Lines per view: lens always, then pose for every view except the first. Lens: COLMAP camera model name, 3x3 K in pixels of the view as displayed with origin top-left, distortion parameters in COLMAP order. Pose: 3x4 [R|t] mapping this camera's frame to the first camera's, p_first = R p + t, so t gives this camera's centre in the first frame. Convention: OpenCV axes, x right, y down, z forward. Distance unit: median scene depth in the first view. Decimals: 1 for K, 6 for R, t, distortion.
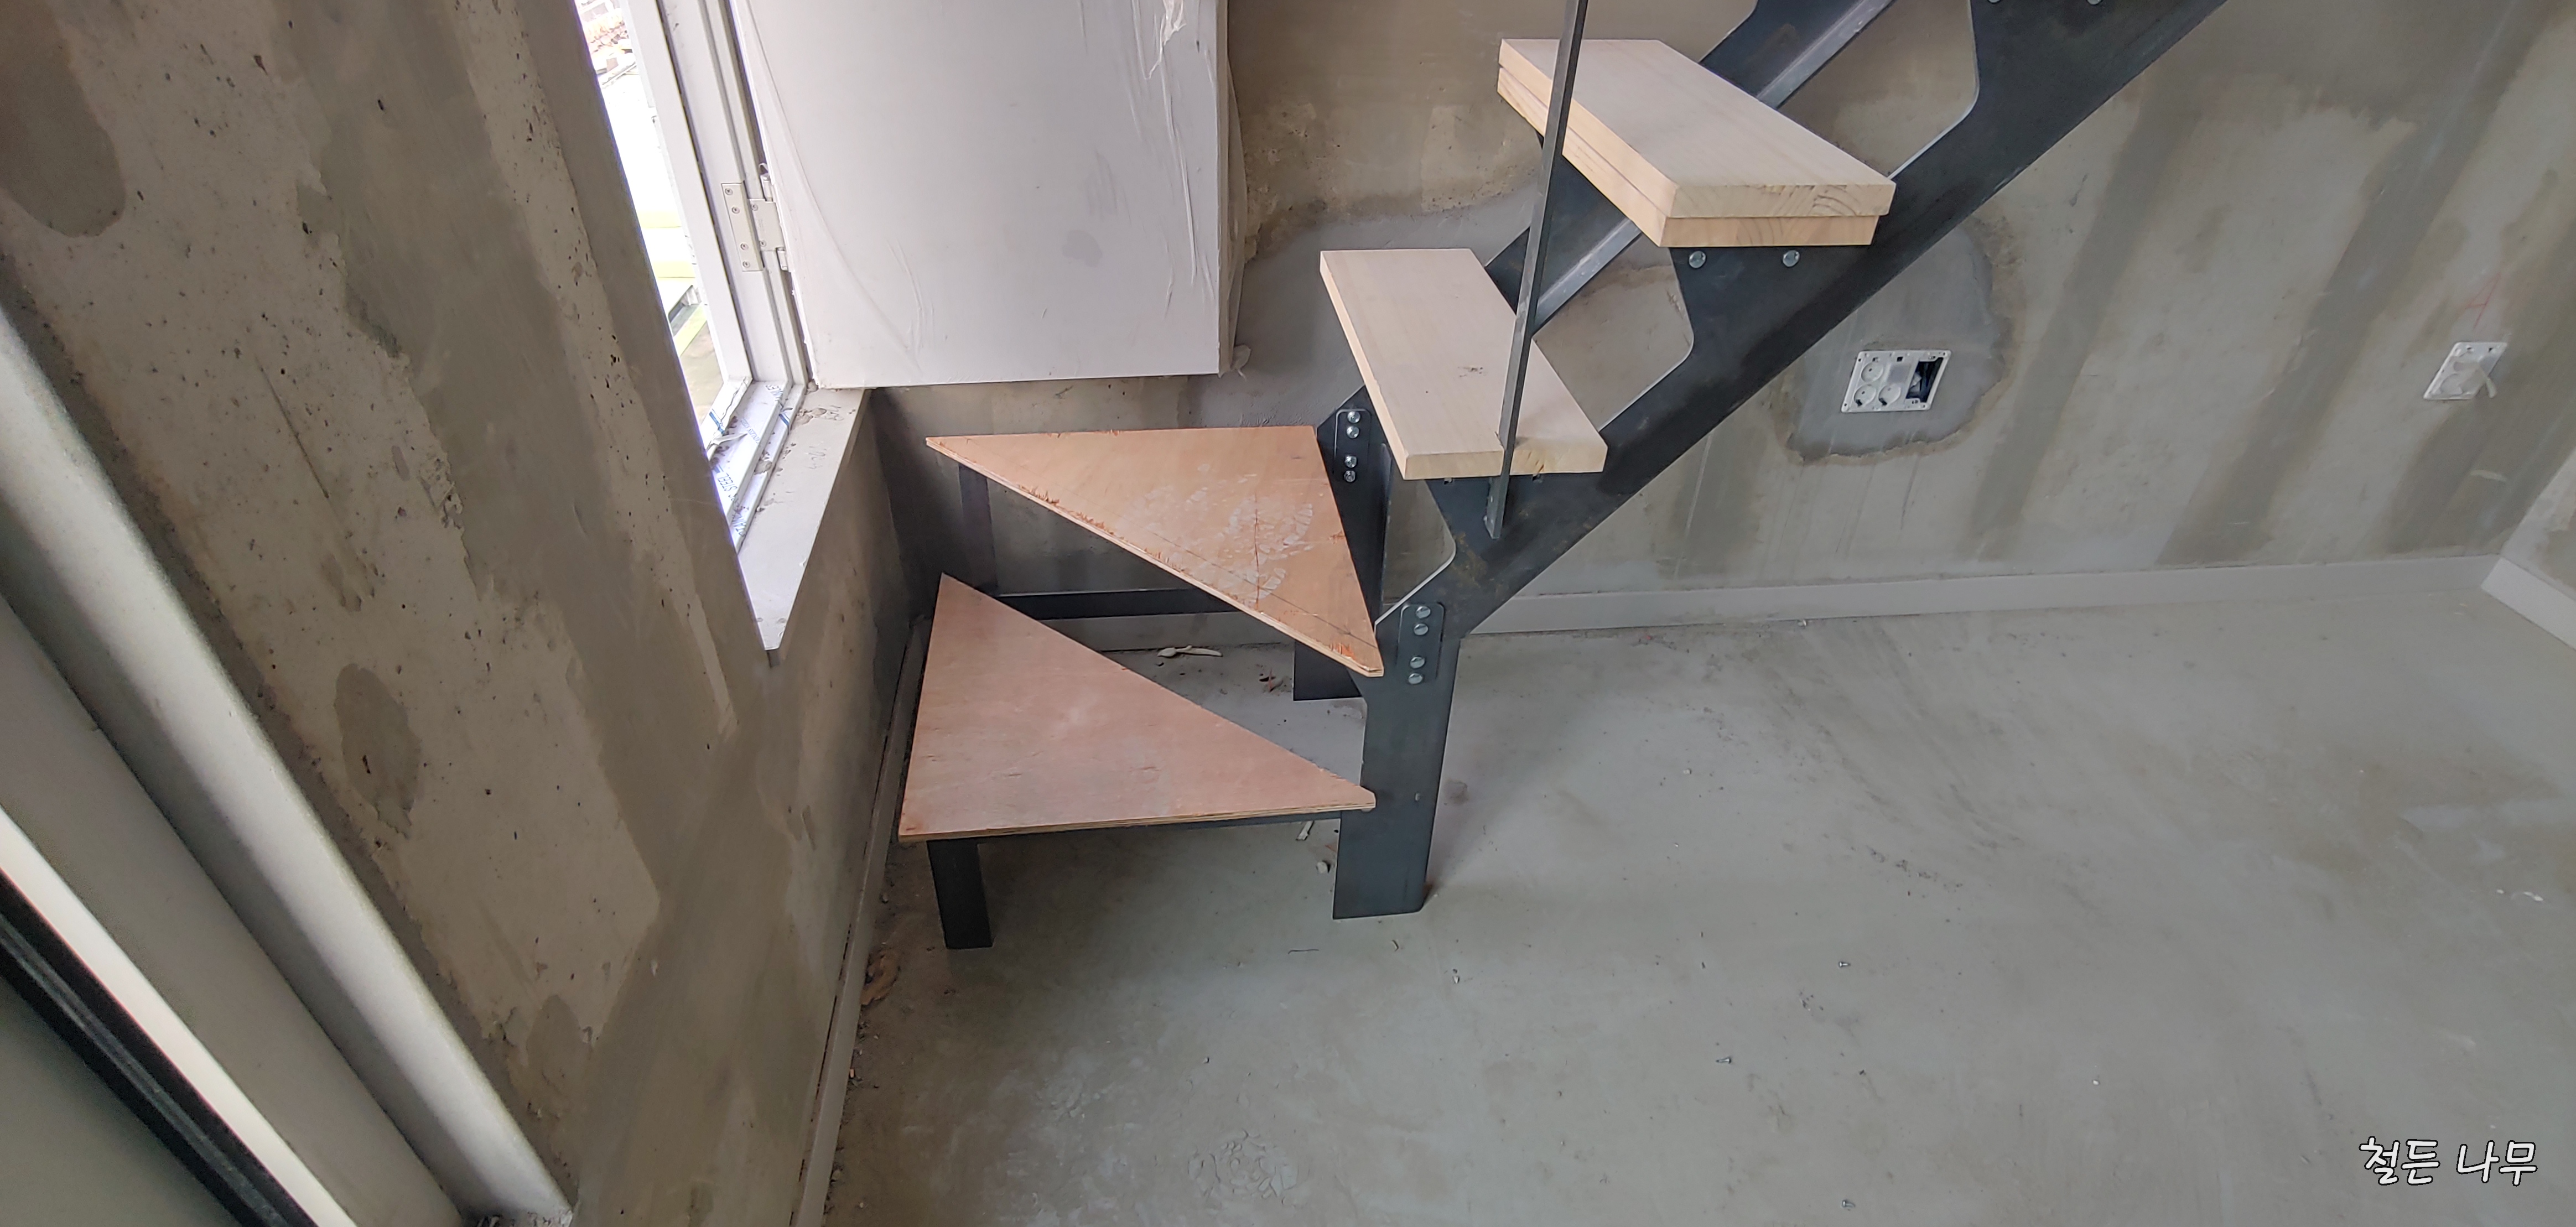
lens RADIAL K [[1218.3, 0, 1286.8], [0, 1218.3, 618.3], [0, 0, 1]] dist [-0.004298, -0.002725]
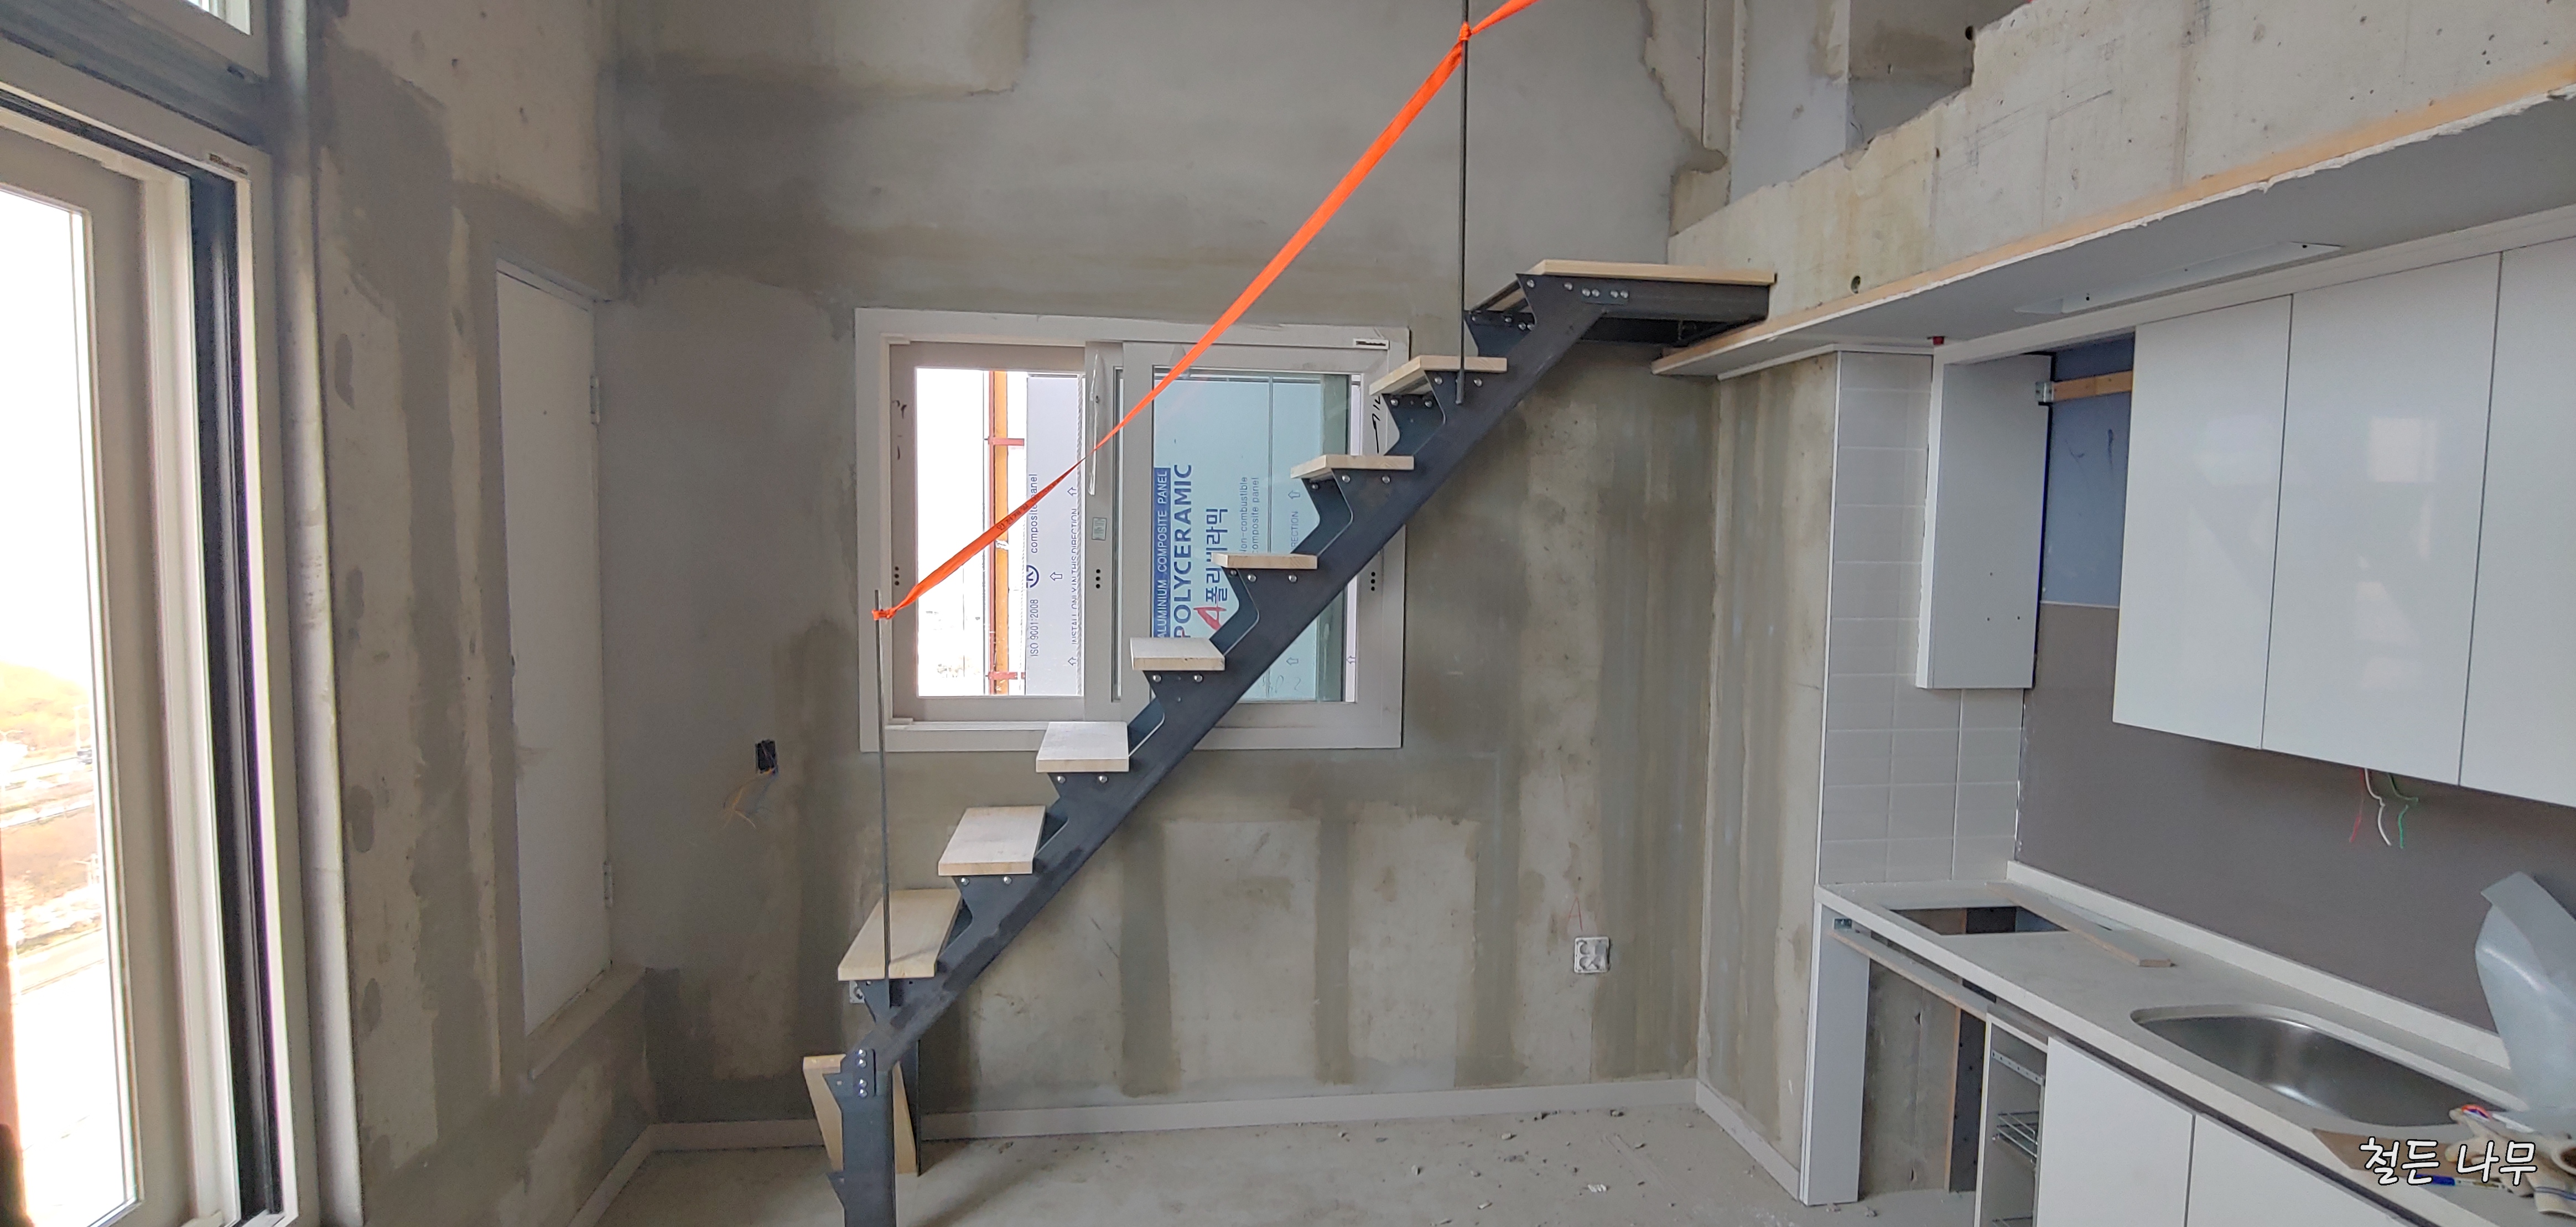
lens RADIAL K [[1218.3, 0, 1290.1], [0, 1218.3, 620.7], [0, 0, 1]] dist [-0.004298, -0.002725]
pose [[0.999606, -0.023131, 0.015869, 0.586239], [0.028046, 0.834511, -0.550277, 0.379884], [-0.000515, 0.550505, 0.834831, -0.793916]]
